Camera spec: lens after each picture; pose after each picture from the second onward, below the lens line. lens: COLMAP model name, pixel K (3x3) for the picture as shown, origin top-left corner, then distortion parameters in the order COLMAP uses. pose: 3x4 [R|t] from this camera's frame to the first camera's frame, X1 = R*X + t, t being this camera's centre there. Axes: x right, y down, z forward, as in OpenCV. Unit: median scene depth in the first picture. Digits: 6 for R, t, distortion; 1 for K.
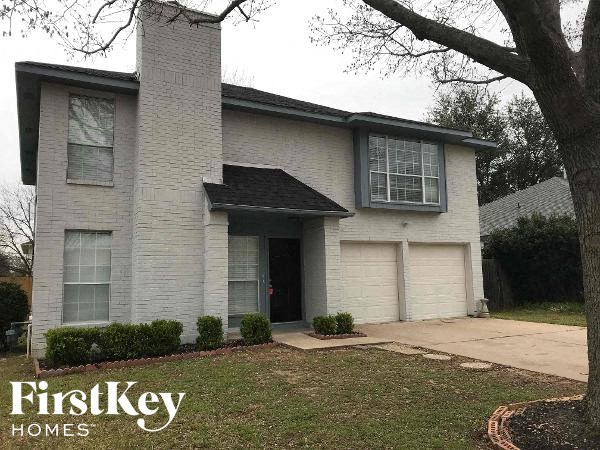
lens RADIAL K [[494.4, 0, 299.6], [0, 494.4, 225.5], [0, 0, 1]] dist [0.034765, -0.024071]
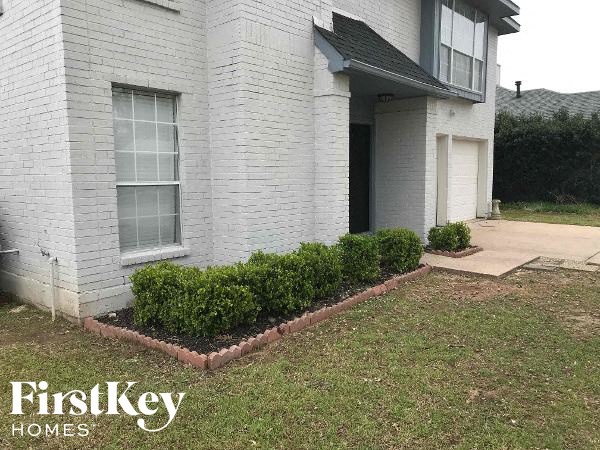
lens RADIAL K [[494.4, 0, 300.1], [0, 494.4, 224.3], [0, 0, 1]] dist [0.034765, -0.024071]
pose [[0.932097, -0.025472, 0.361312, -0.453395], [-0.049023, 0.979474, 0.195517, 0.039745], [-0.358876, -0.199953, 0.911716, 0.388914]]
